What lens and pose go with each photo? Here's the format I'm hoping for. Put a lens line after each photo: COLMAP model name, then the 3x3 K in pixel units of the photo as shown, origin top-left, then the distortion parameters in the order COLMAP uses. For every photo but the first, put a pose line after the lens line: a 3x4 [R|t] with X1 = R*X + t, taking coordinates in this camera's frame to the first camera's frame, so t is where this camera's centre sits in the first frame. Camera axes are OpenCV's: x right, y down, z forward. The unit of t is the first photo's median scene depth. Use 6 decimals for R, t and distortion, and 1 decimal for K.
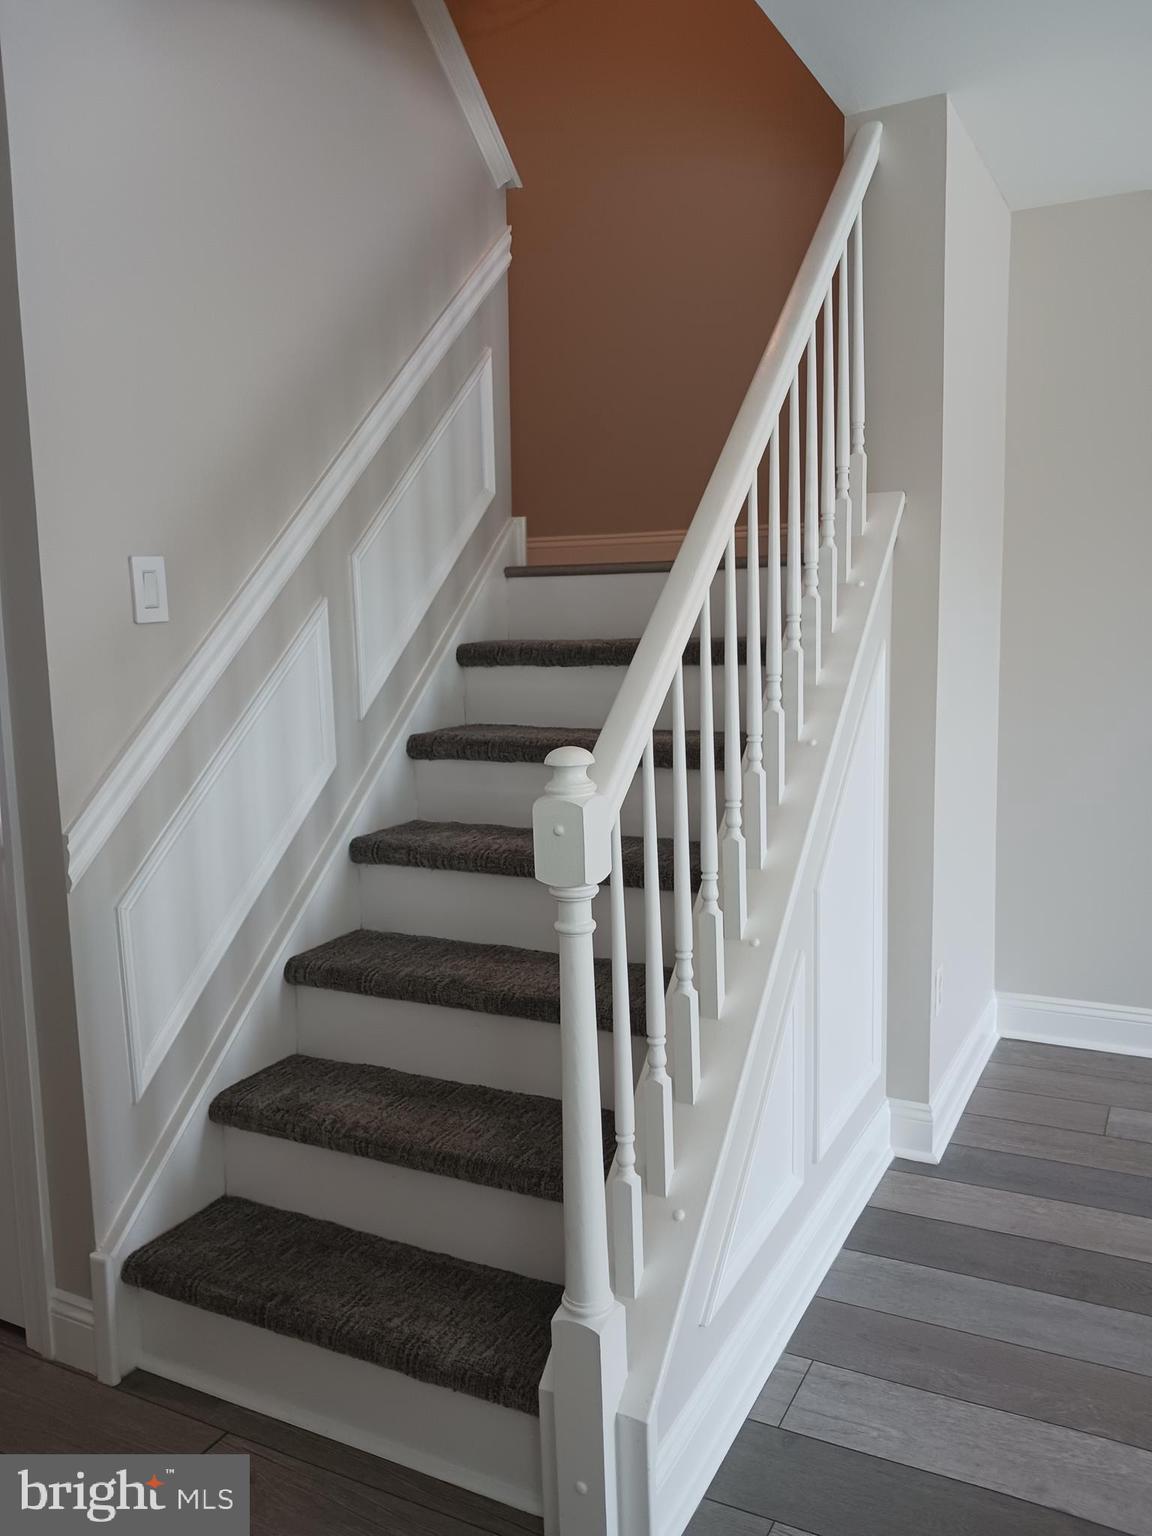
lens RADIAL K [[1216.8, 0, 576.0], [0, 1216.8, 768.0], [0, 0, 1]] dist [0.122786, -0.310517]
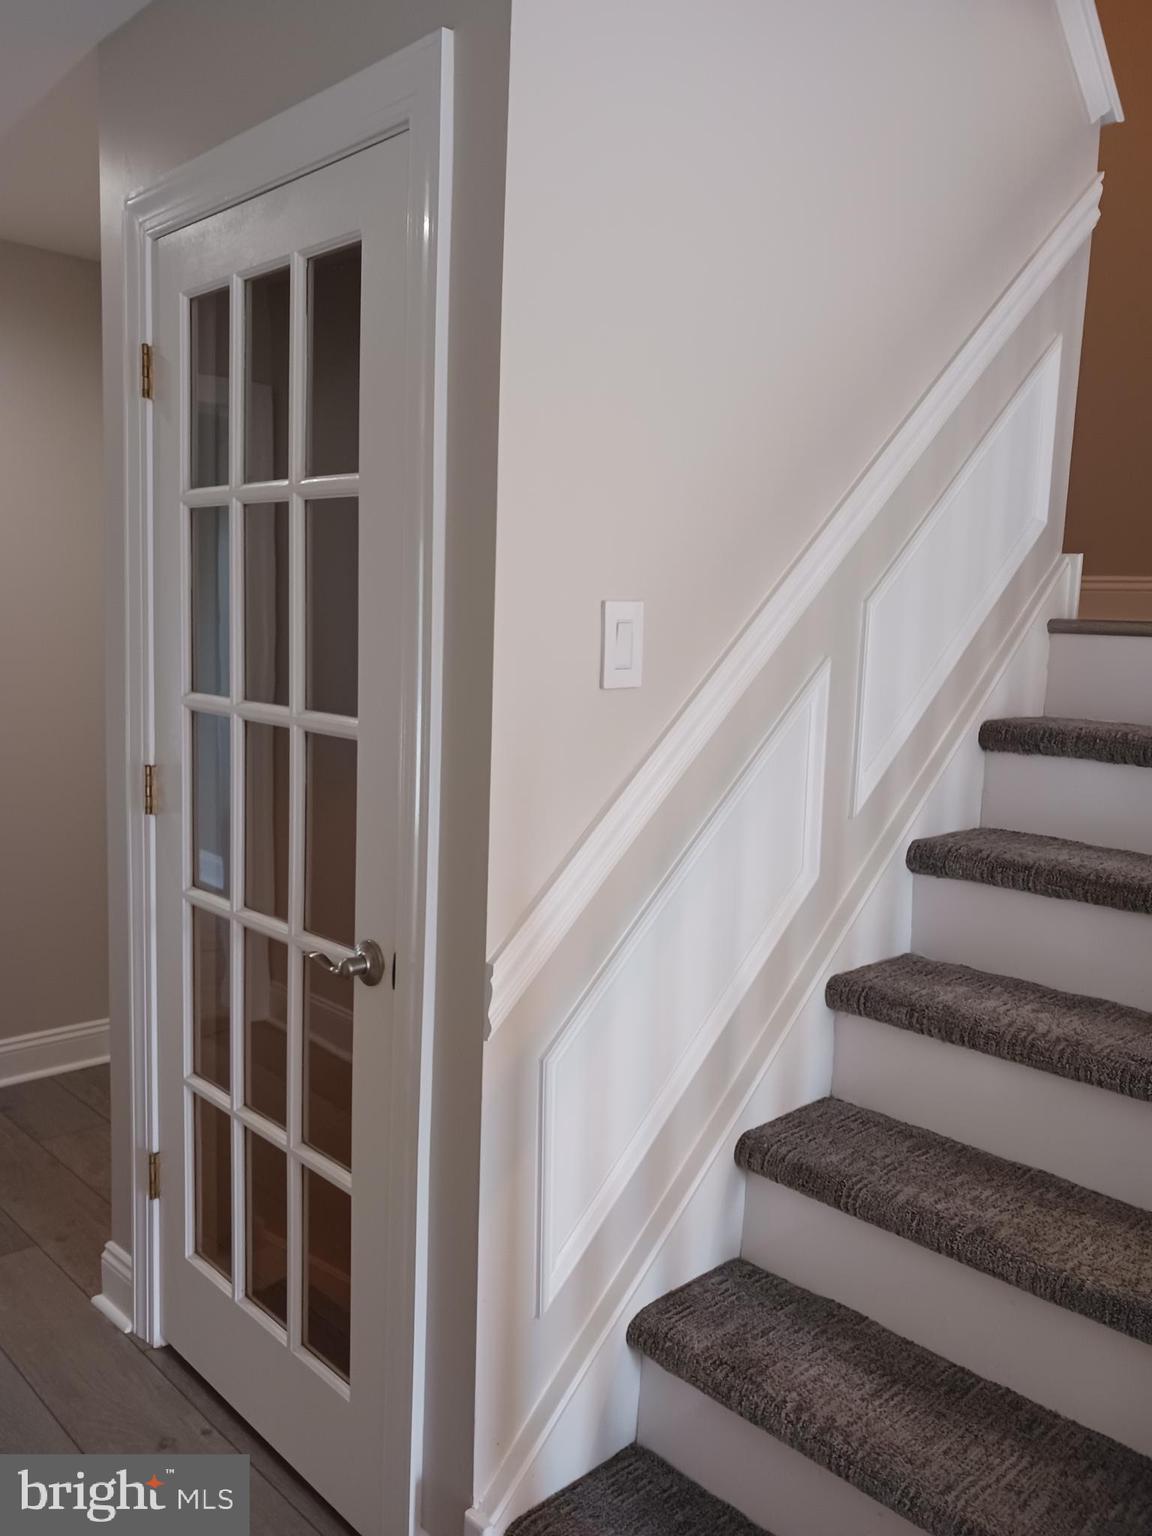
lens RADIAL K [[1208.2, 0, 576.0], [0, 1208.2, 768.0], [0, 0, 1]] dist [-0.016561, 0.004720]
pose [[0.948390, 0.095030, -0.302533, -0.133441], [-0.096010, 0.995312, 0.011667, -0.071057], [0.302223, 0.017981, 0.953068, 0.269757]]
